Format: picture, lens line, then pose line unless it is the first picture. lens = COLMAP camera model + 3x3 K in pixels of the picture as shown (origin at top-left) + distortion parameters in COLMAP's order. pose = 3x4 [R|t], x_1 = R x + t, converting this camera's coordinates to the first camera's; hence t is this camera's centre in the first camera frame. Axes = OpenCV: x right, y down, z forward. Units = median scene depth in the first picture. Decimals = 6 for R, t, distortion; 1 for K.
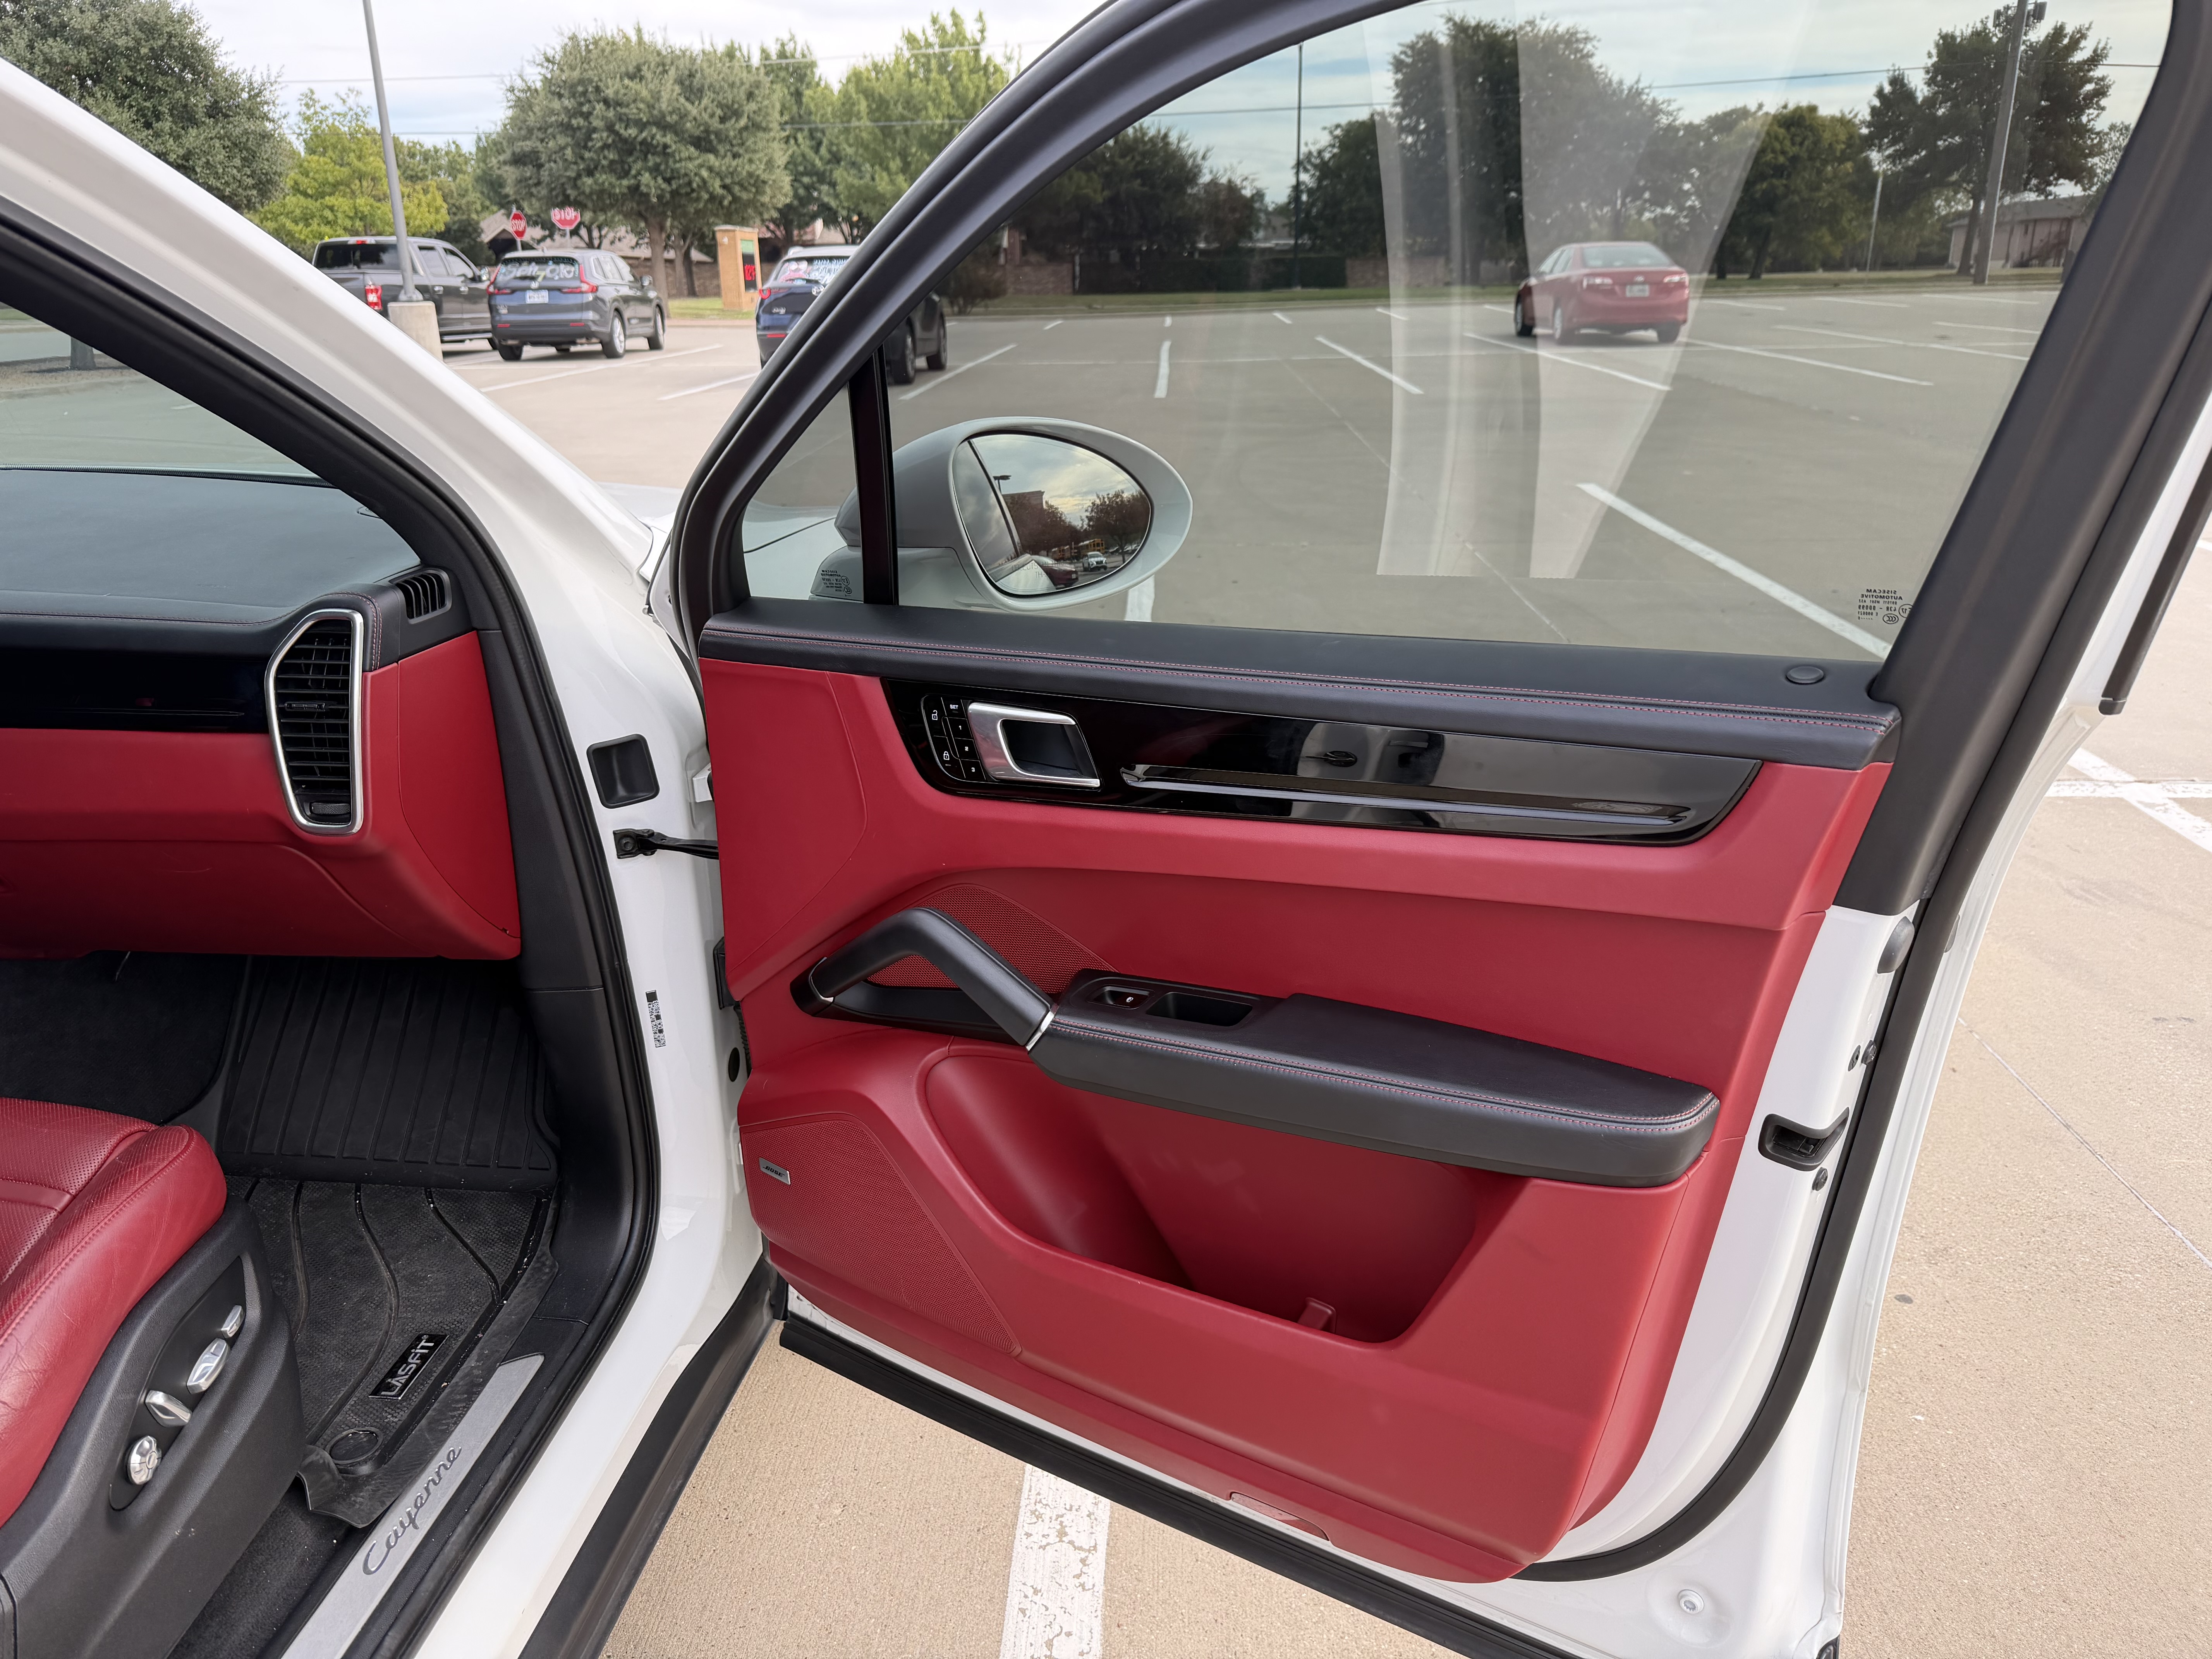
lens RADIAL K [[1593.1, 0, 1106.0], [0, 1593.1, 829.5], [0, 0, 1]] dist [-0.000746, -0.015788]
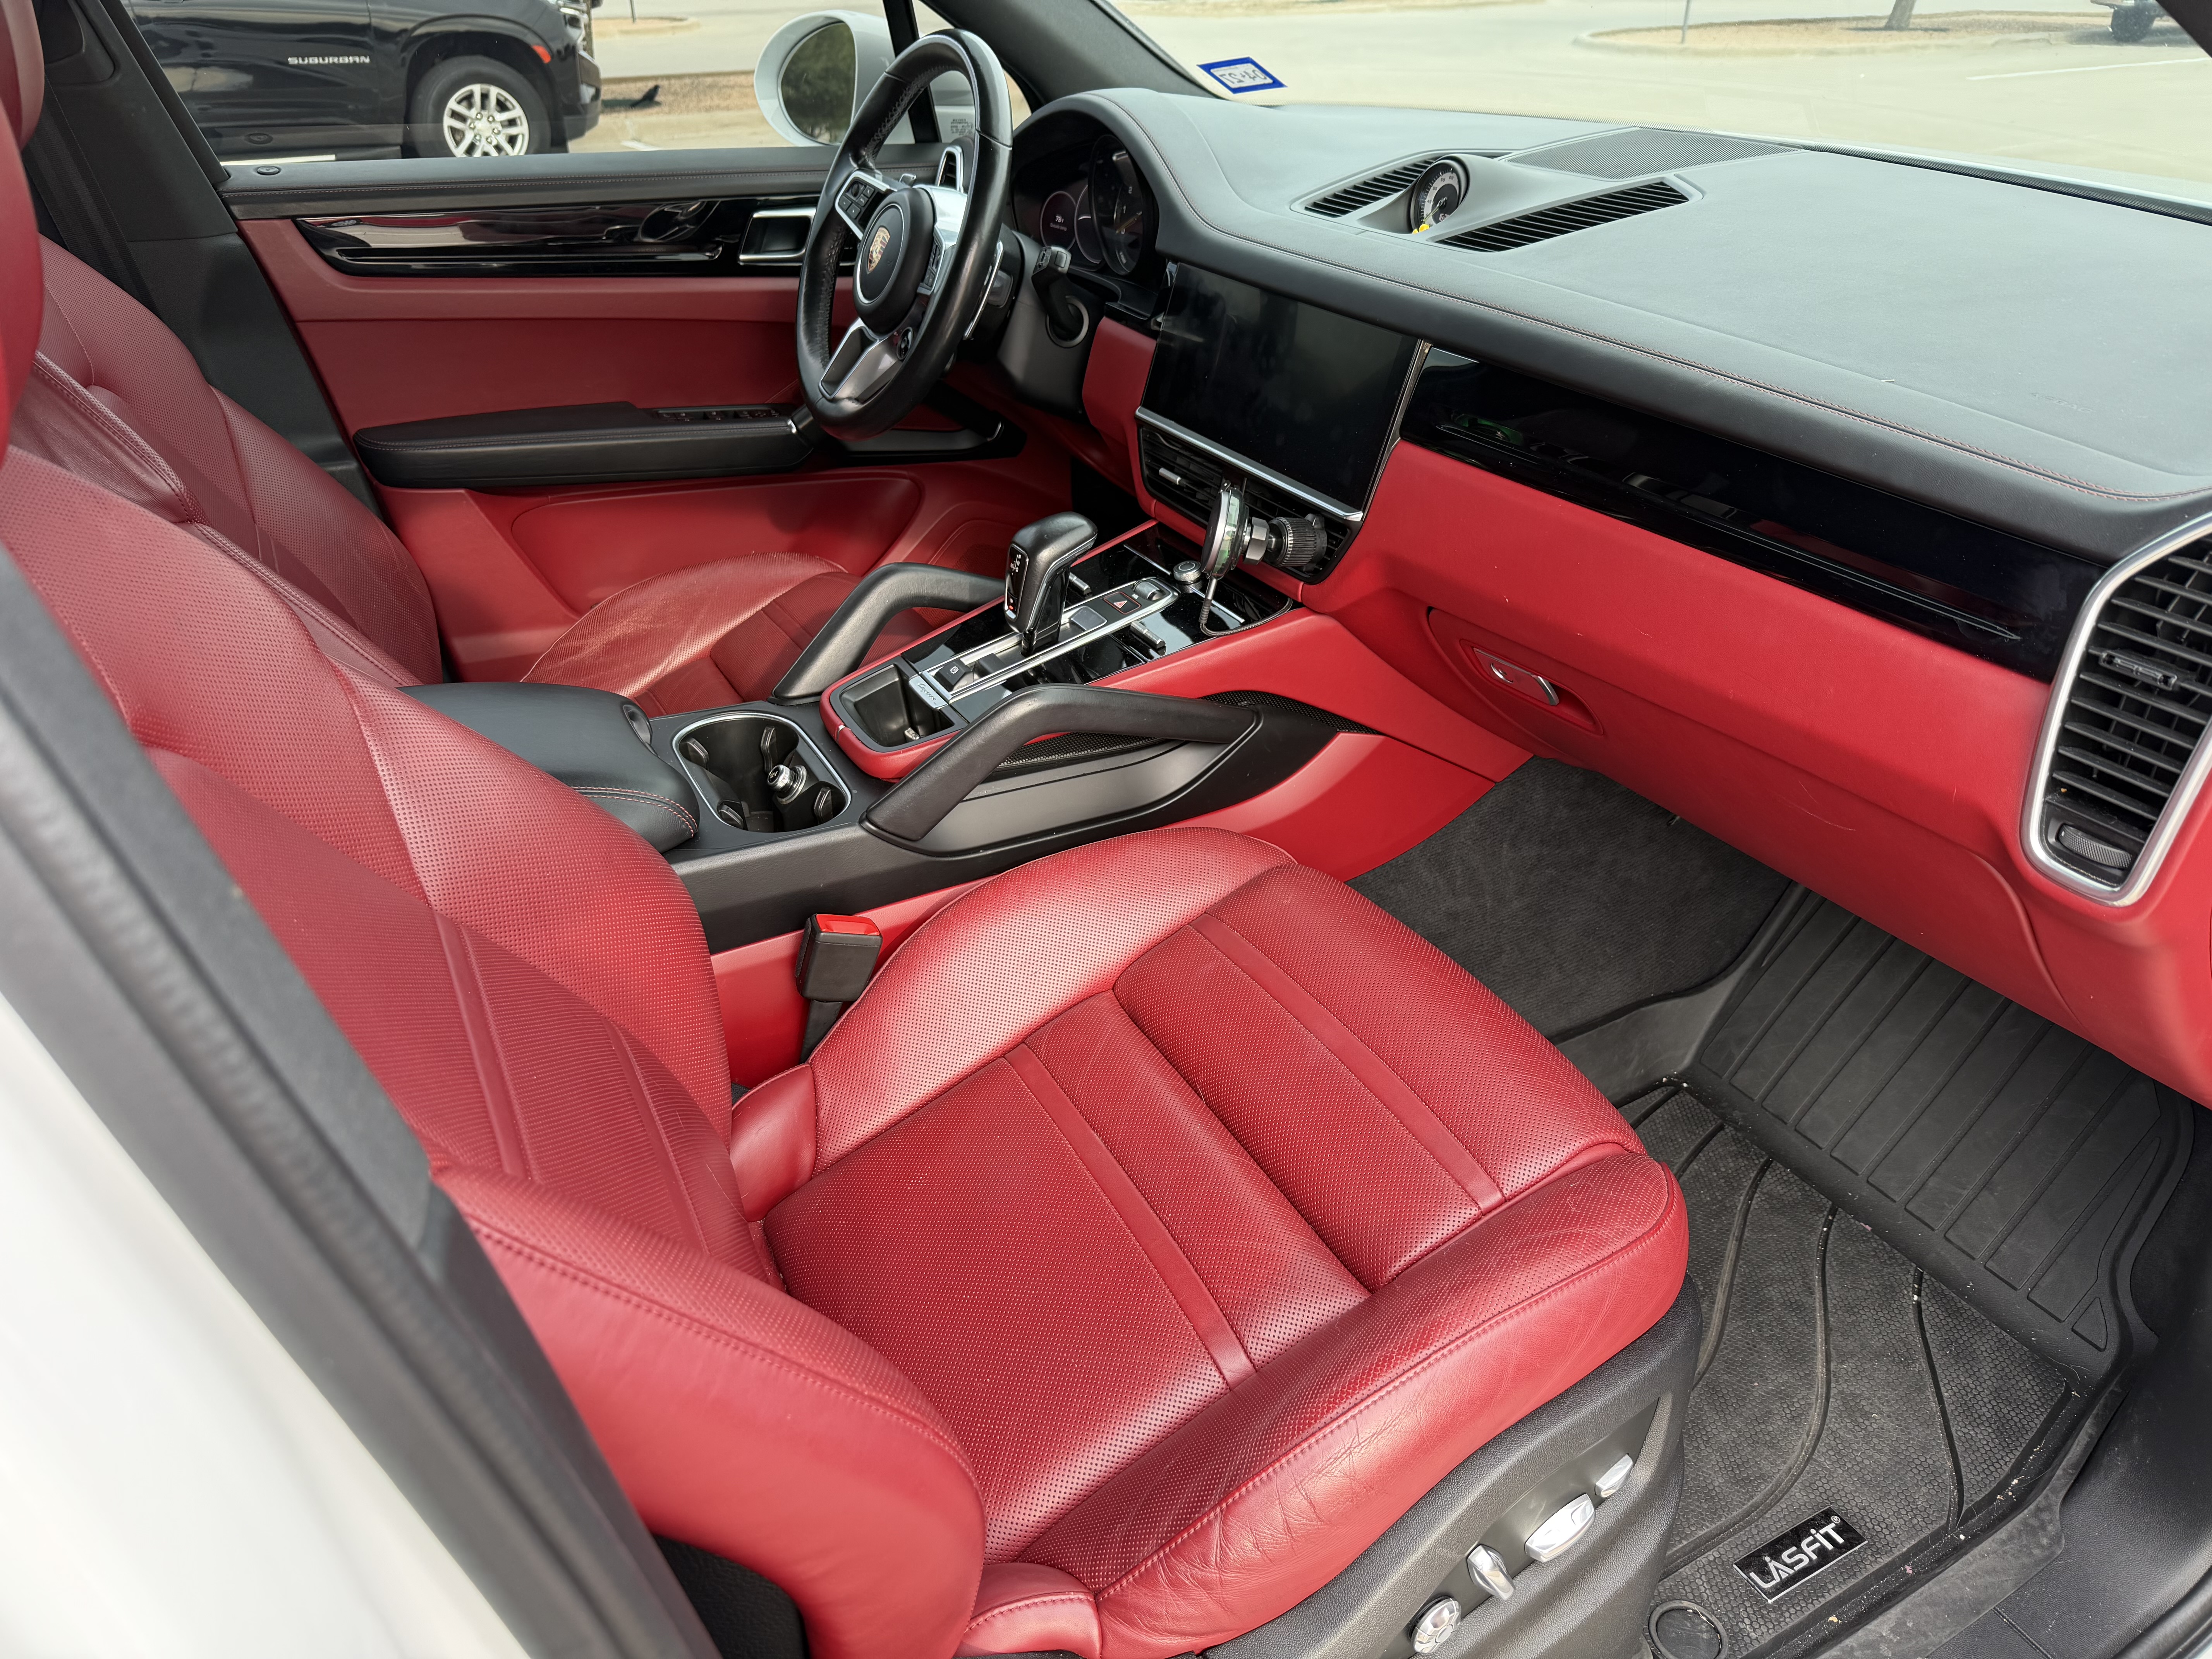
lens RADIAL K [[1593.3, 0, 1106.0], [0, 1593.3, 829.5], [0, 0, 1]] dist [-0.017060, 0.007512]
pose [[0.563951, 0.413725, -0.714696, -0.243087], [-0.279012, 0.910017, 0.306630, -0.080015], [0.777246, 0.026485, 0.628639, 0.315779]]
